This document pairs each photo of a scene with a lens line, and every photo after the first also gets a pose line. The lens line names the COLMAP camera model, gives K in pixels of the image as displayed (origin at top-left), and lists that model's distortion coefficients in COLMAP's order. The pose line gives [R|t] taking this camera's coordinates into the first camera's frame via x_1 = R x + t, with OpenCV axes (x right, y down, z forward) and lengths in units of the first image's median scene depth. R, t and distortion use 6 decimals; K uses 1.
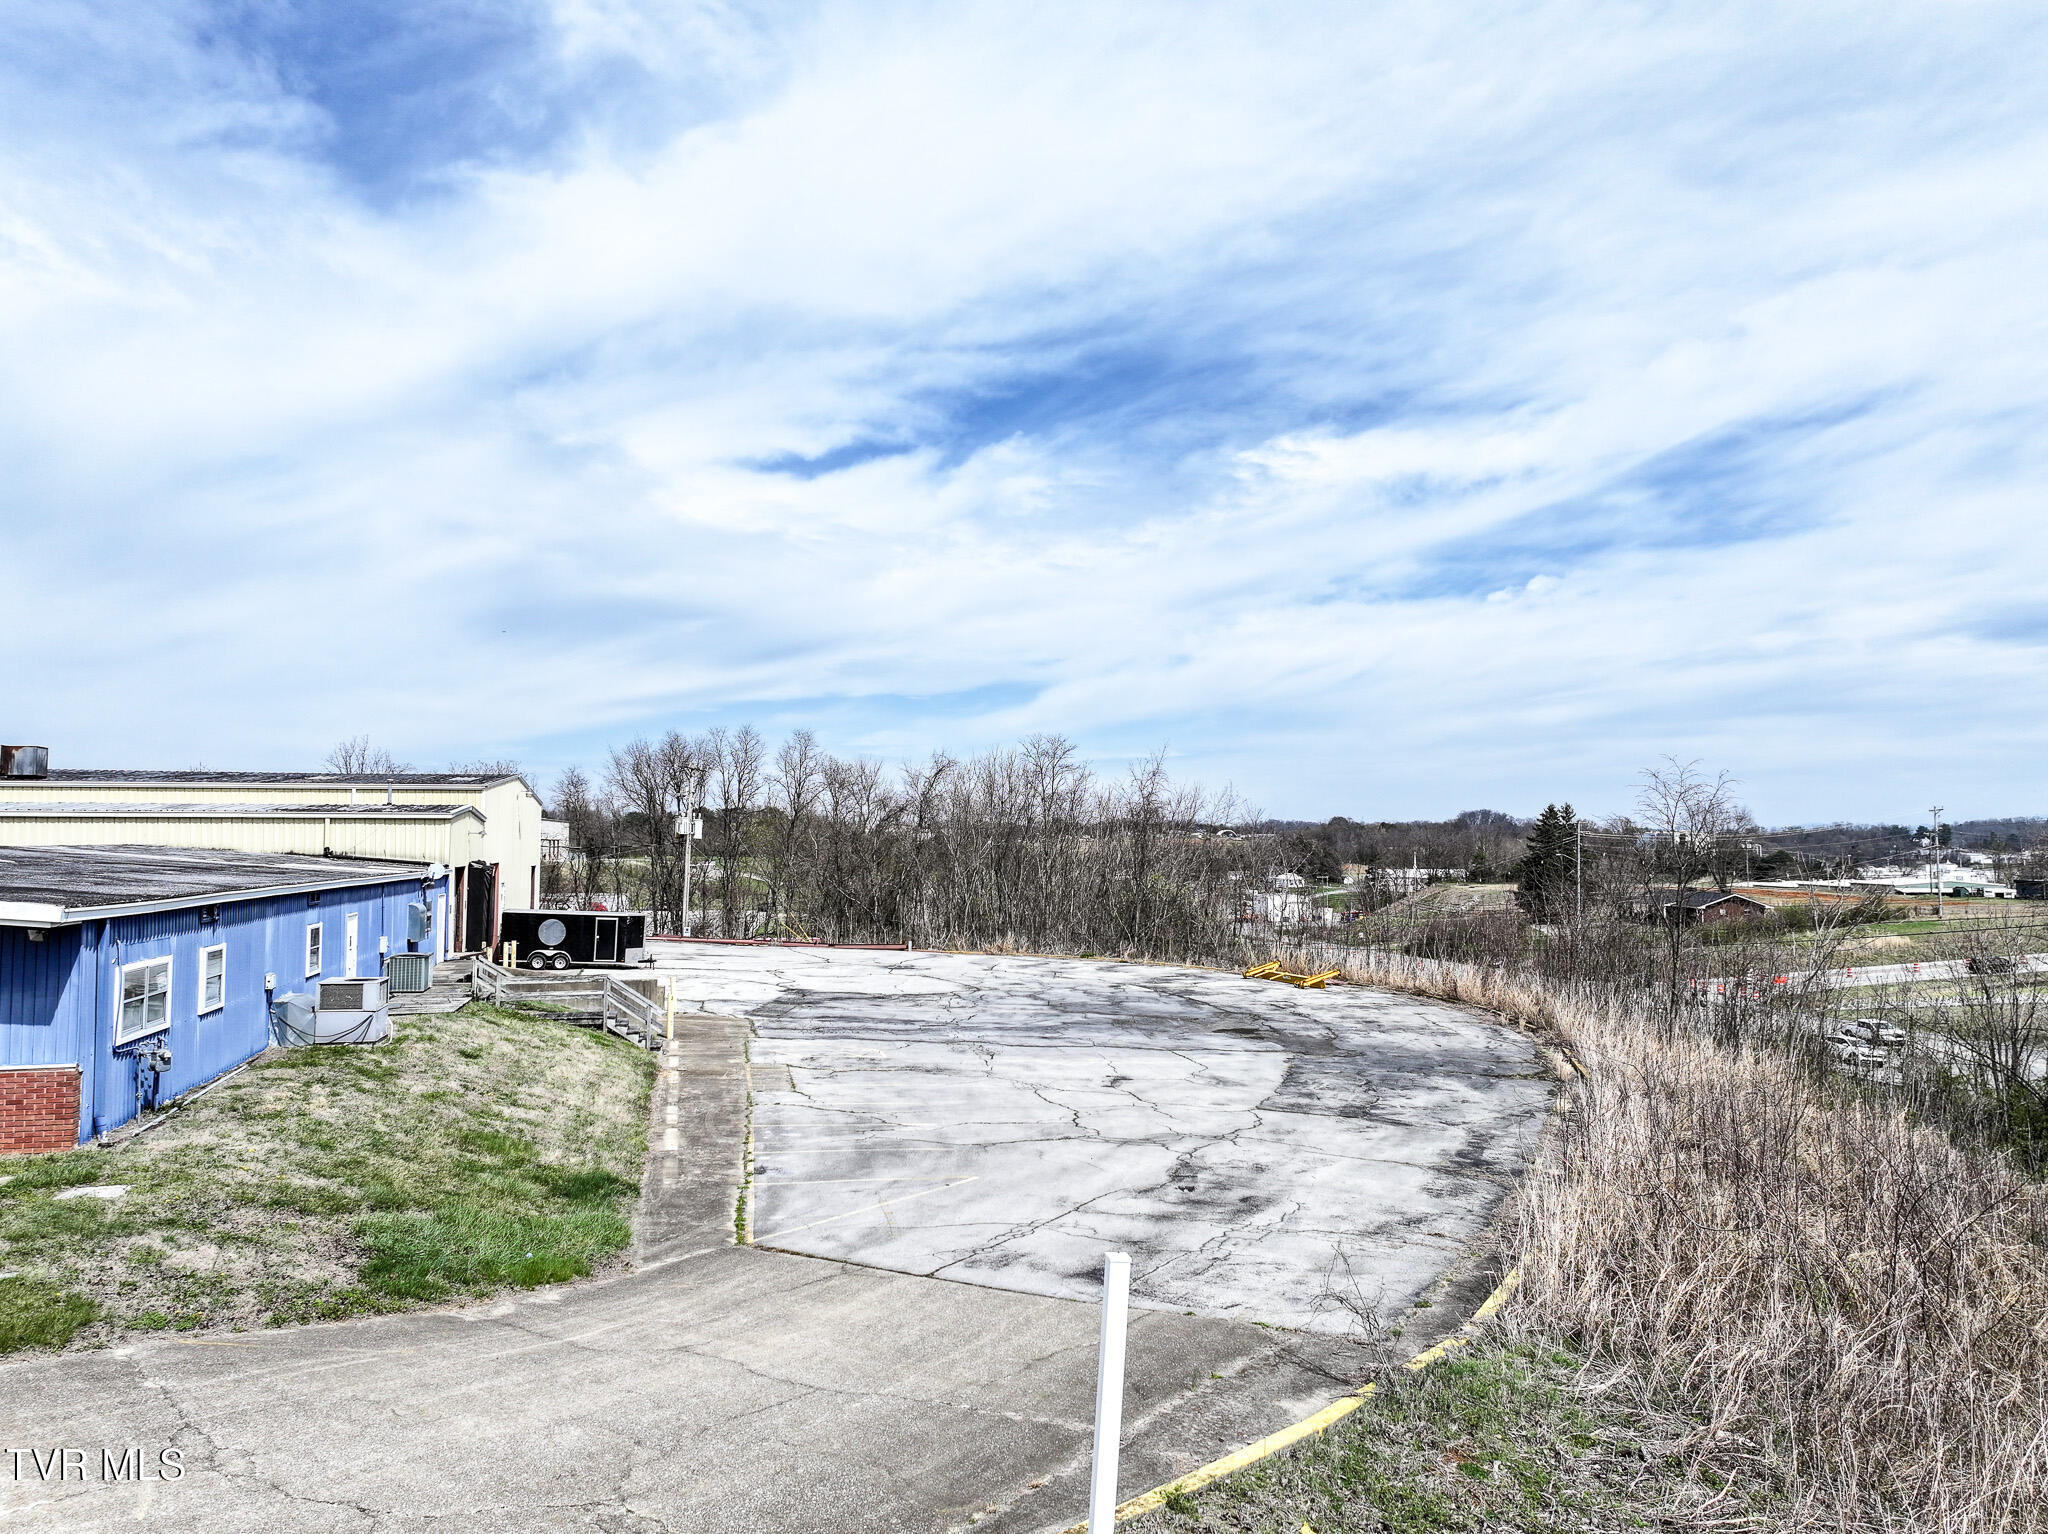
lens RADIAL K [[1458.0, 0, 1030.5], [0, 1458.0, 766.1], [0, 0, 1]] dist [0.007282, 0.020953]
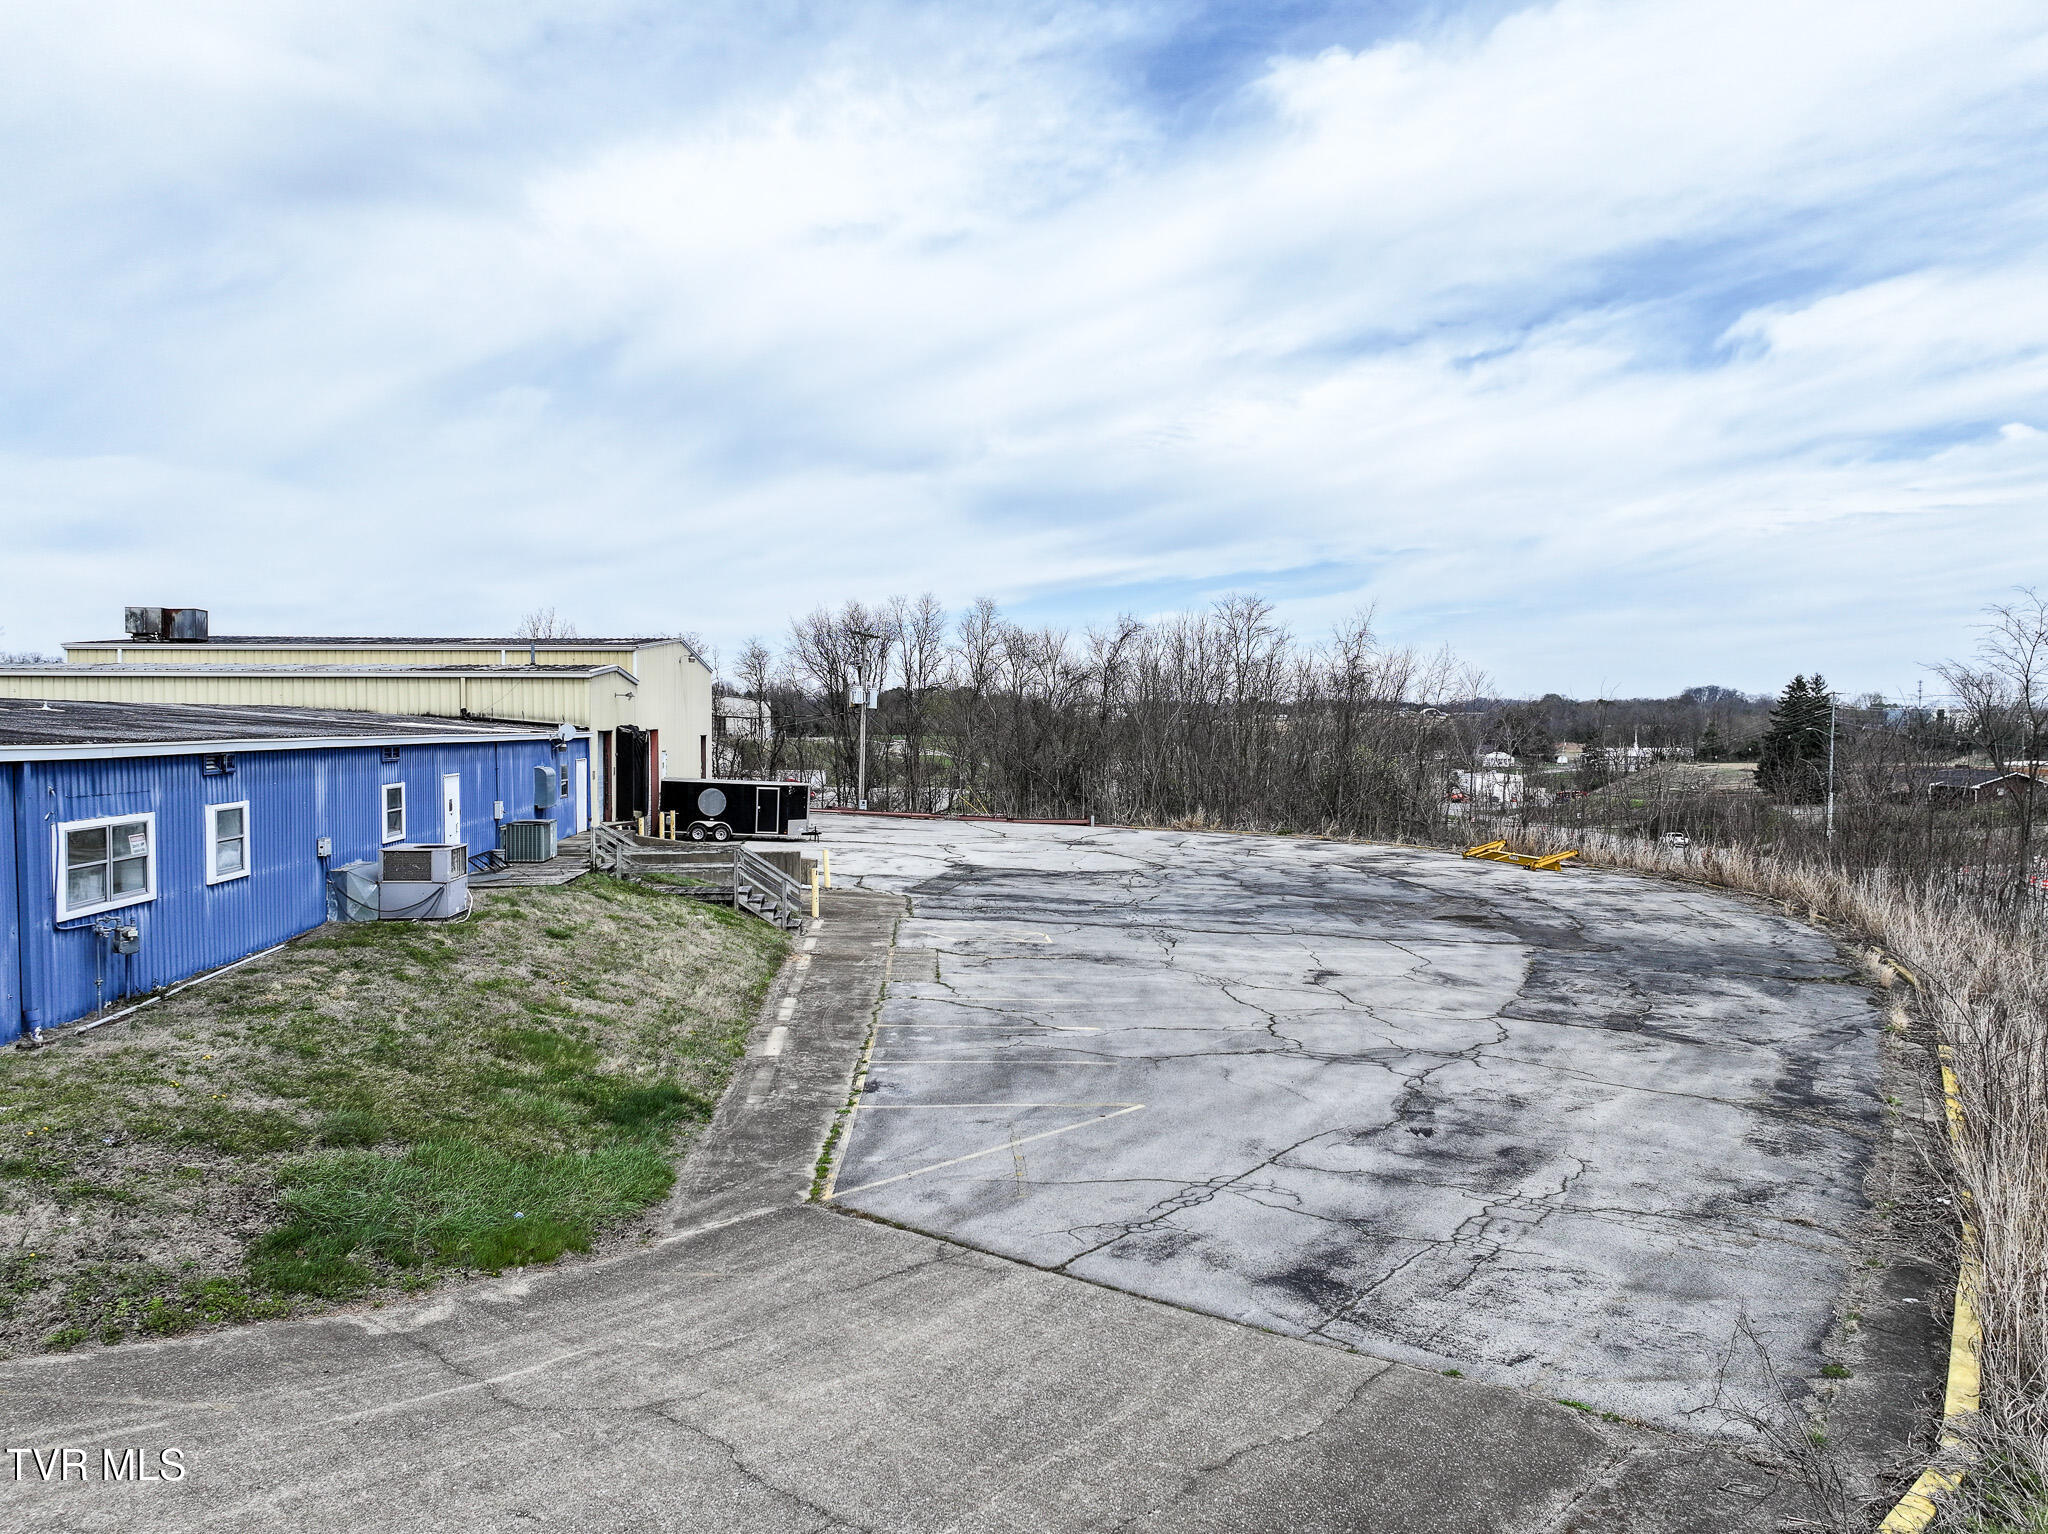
lens RADIAL K [[1458.0, 0, 1030.5], [0, 1458.0, 766.1], [0, 0, 1]] dist [0.007282, 0.020953]
pose [[0.991110, 0.001974, -0.133029, 0.004923], [0.008974, 0.996621, 0.081648, 0.026546], [0.132741, -0.082116, 0.987743, 0.167491]]
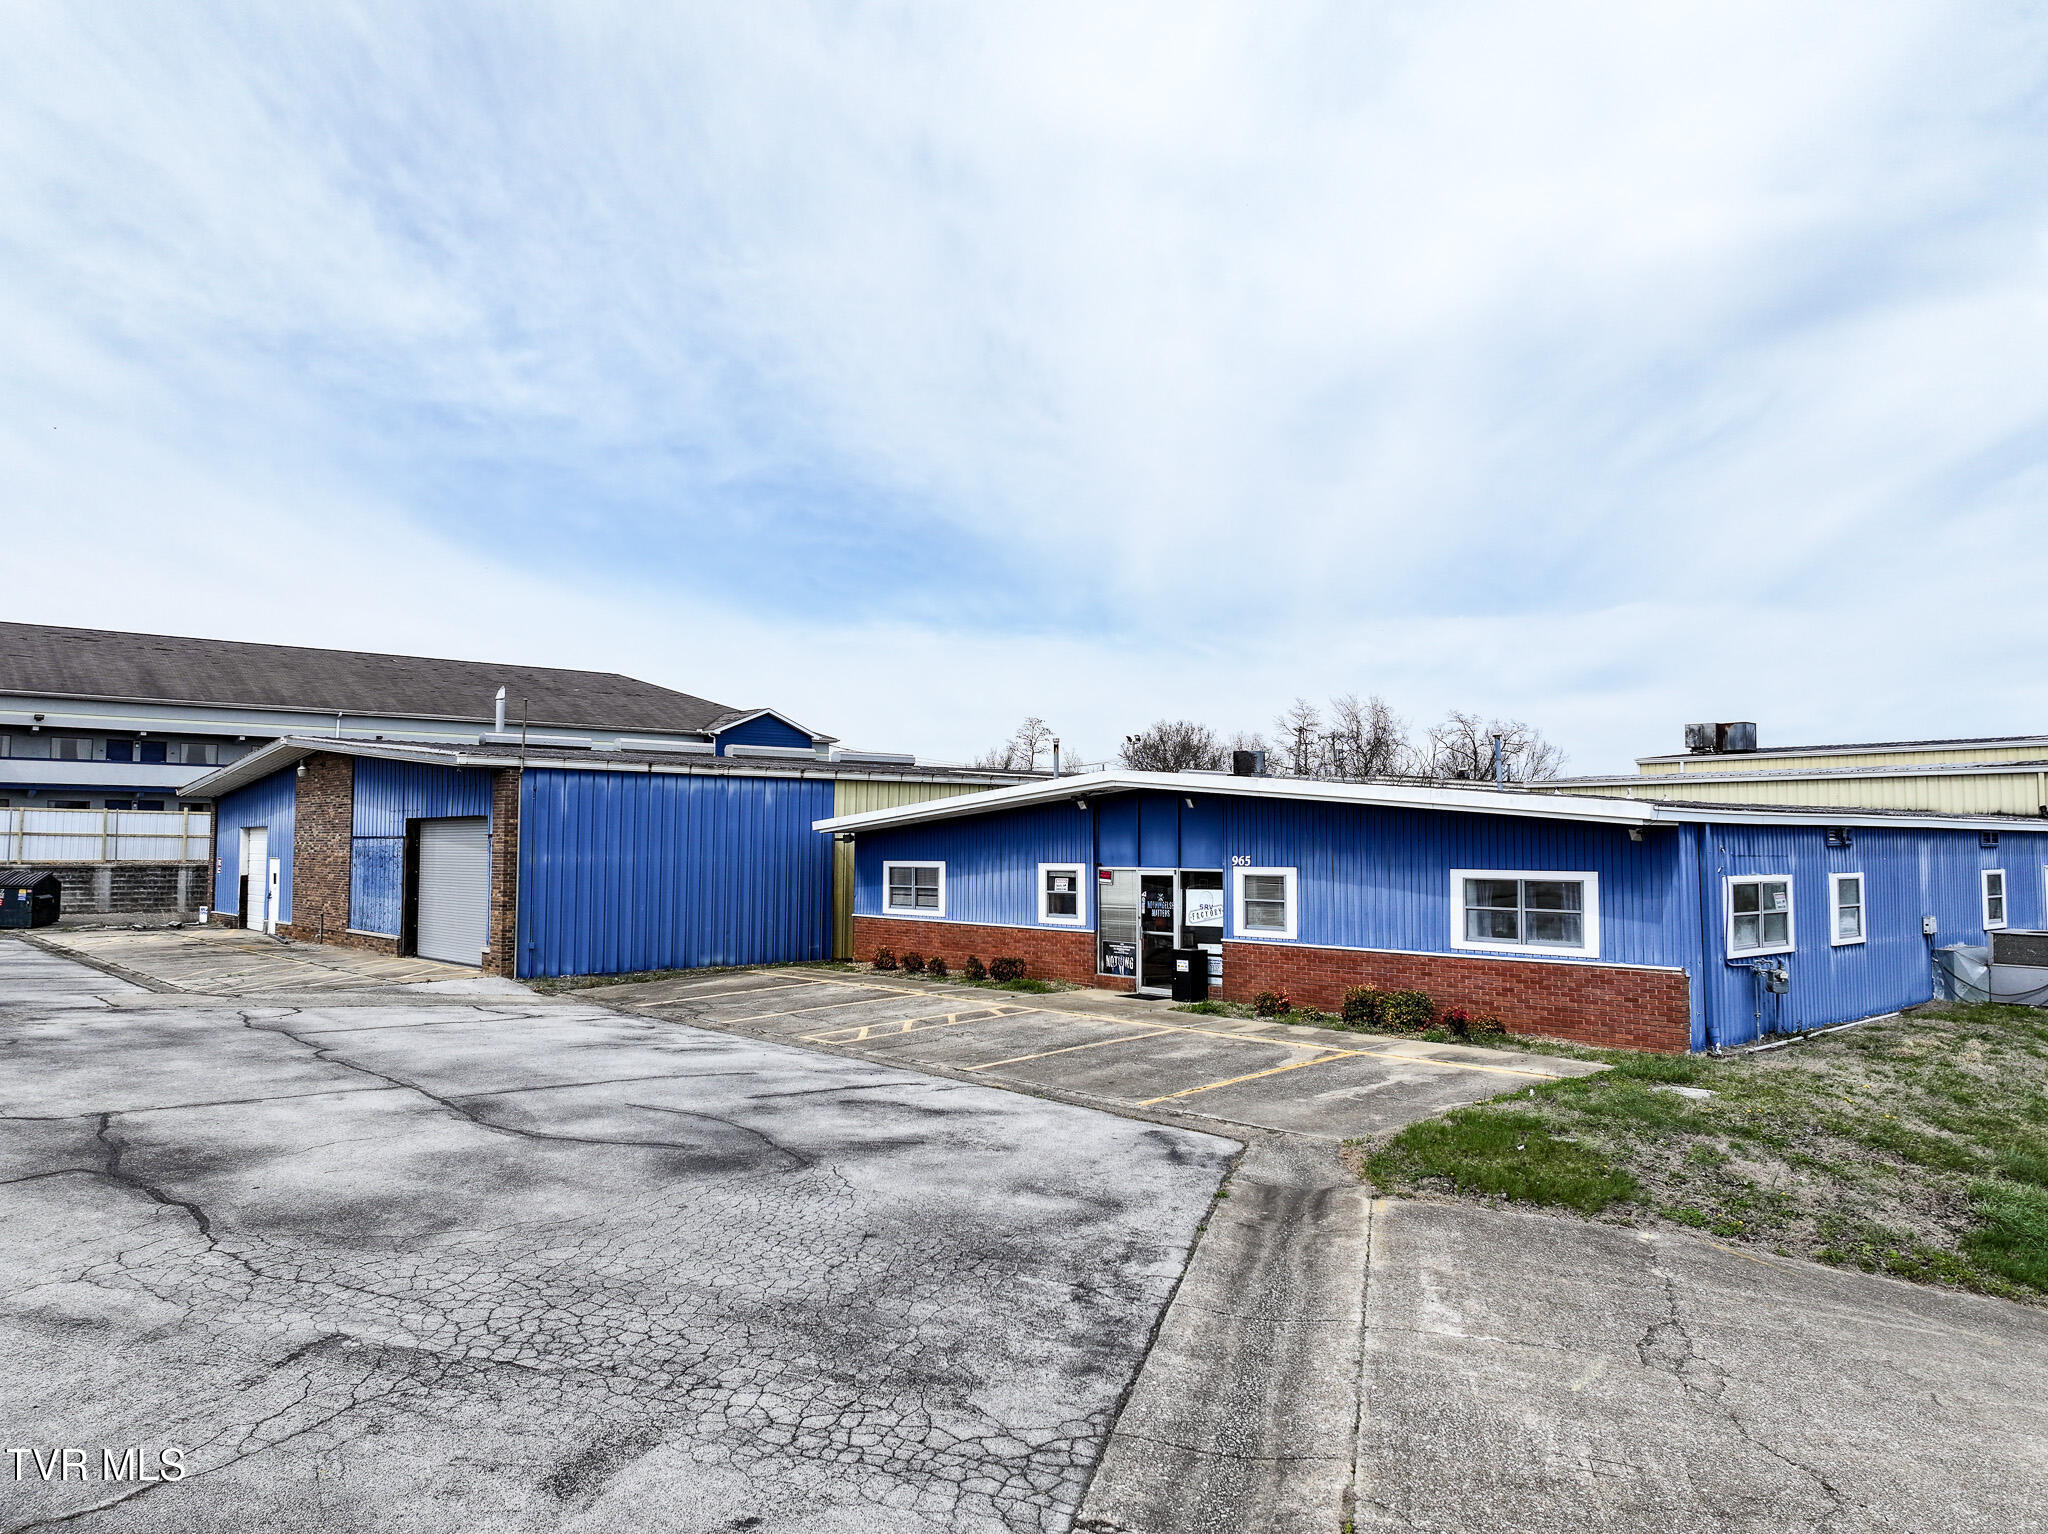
lens RADIAL K [[1458.0, 0, 1030.5], [0, 1458.0, 766.1], [0, 0, 1]] dist [0.007282, 0.020953]
pose [[0.469326, -0.049103, -0.881658, 0.007076], [0.046860, 0.998431, -0.030662, 0.042600], [0.881781, -0.026924, 0.470891, 0.088457]]
